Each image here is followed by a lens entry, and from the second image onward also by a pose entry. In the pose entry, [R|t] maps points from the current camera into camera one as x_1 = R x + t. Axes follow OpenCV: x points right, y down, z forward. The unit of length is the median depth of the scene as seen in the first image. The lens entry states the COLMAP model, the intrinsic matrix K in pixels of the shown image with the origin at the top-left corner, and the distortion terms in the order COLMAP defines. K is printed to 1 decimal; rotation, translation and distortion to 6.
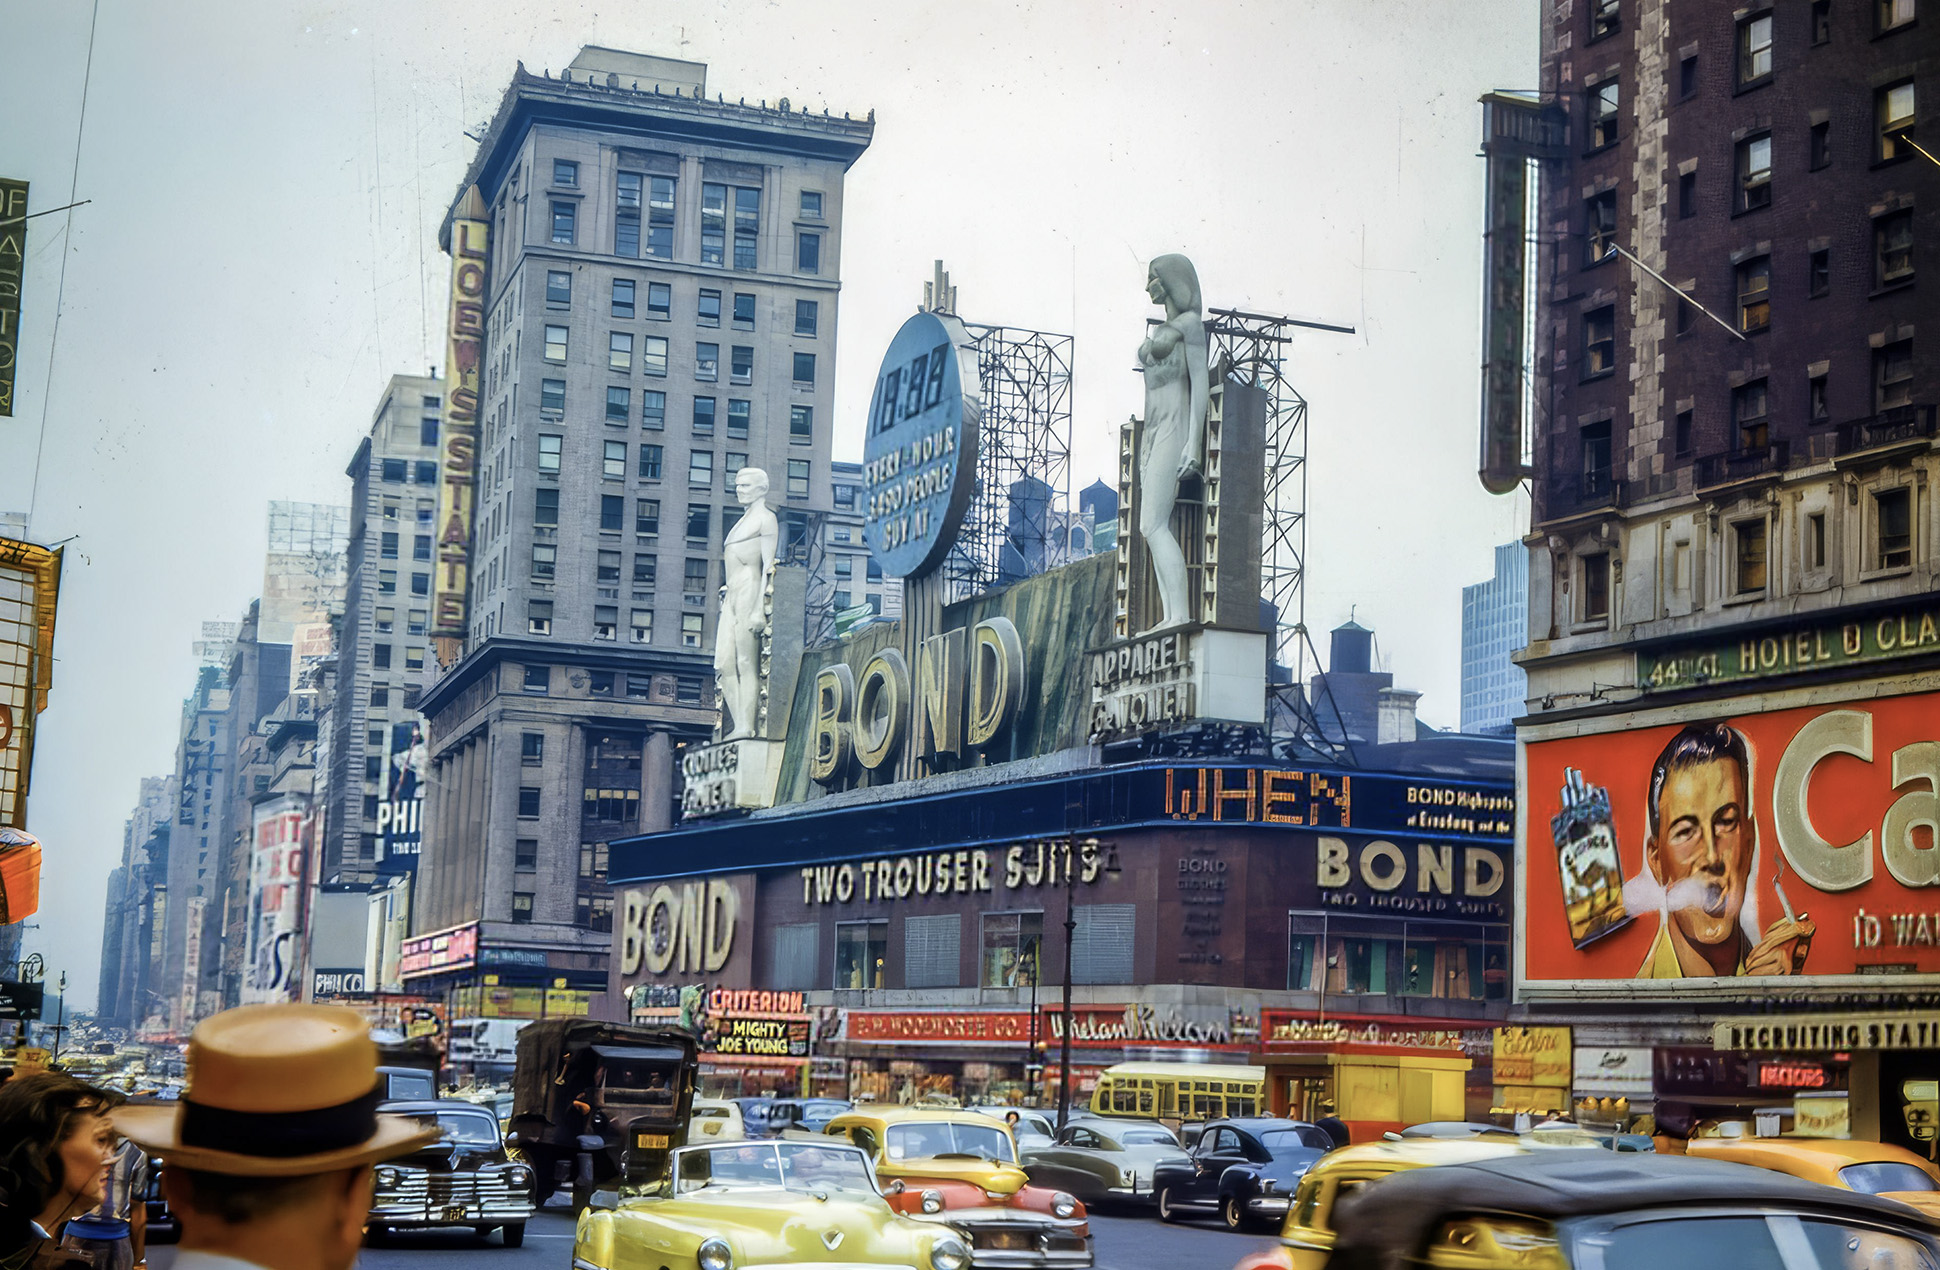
lens RADIAL K [[2786.2, 0, 965.5], [0, 2786.2, 671.2], [0, 0, 1]] dist [0.116210, -0.046671]
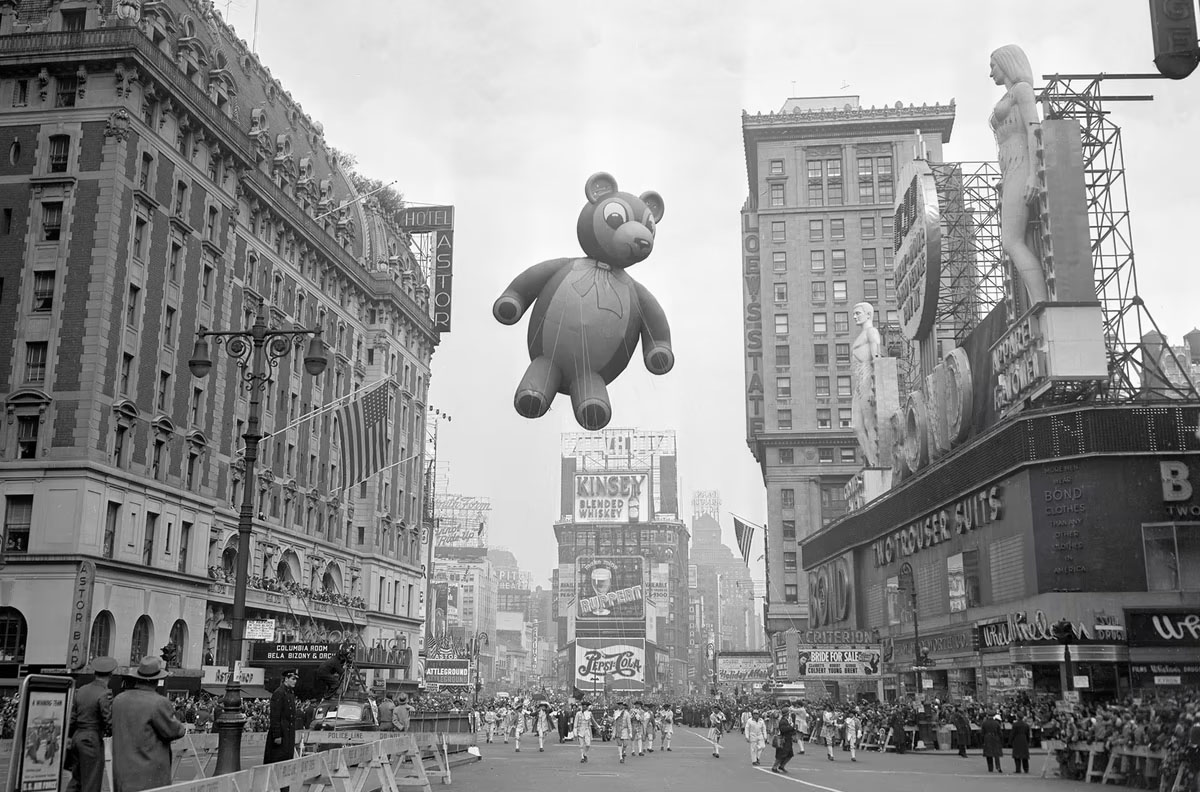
lens RADIAL K [[1350.5, 0, 601.7], [0, 1350.5, 335.3], [0, 0, 1]] dist [-0.013135, -0.034809]
pose [[0.907102, -0.140729, -0.396689, 0.126268], [0.090865, 0.985701, -0.141905, 0.057616], [0.410987, 0.092677, 0.906918, 0.326085]]
